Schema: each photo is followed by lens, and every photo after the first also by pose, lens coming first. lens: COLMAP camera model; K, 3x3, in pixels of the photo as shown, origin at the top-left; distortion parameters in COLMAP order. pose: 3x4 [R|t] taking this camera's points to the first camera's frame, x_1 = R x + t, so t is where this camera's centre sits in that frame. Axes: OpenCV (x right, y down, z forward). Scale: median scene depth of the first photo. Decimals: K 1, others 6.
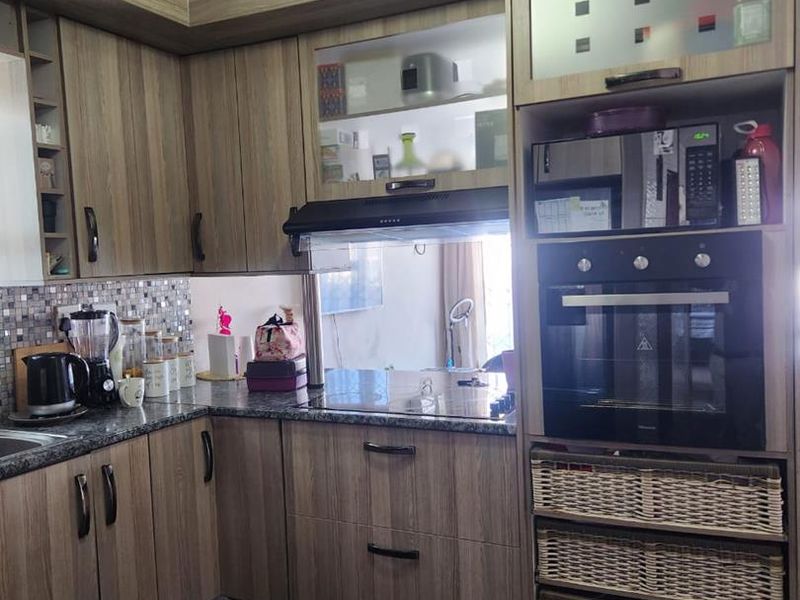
lens RADIAL K [[739.1, 0, 400.7], [0, 739.1, 306.5], [0, 0, 1]] dist [0.088450, -0.114620]
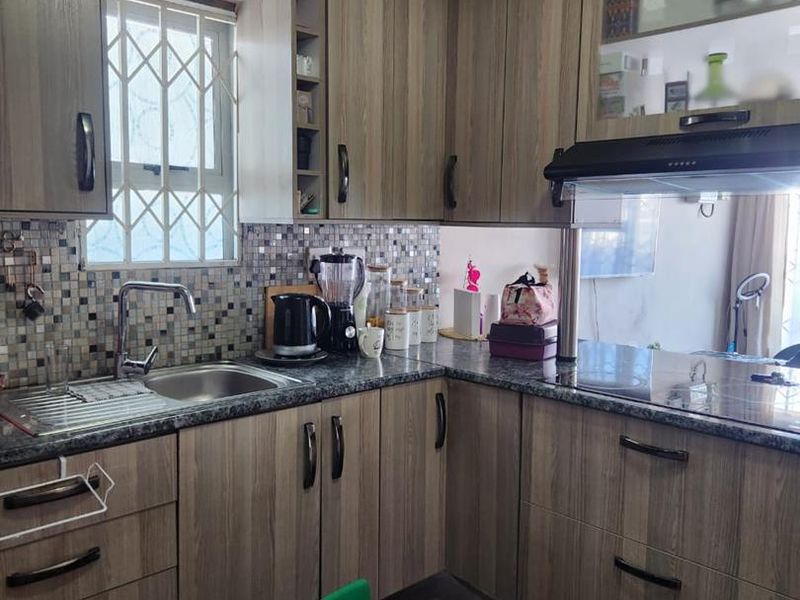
lens RADIAL K [[739.1, 0, 400.7], [0, 739.1, 306.5], [0, 0, 1]] dist [0.088450, -0.114620]
pose [[0.938842, 0.092649, -0.331649, -0.015329], [-0.075313, 0.995054, 0.064781, 0.005303], [0.336011, -0.035841, 0.941176, 0.130049]]
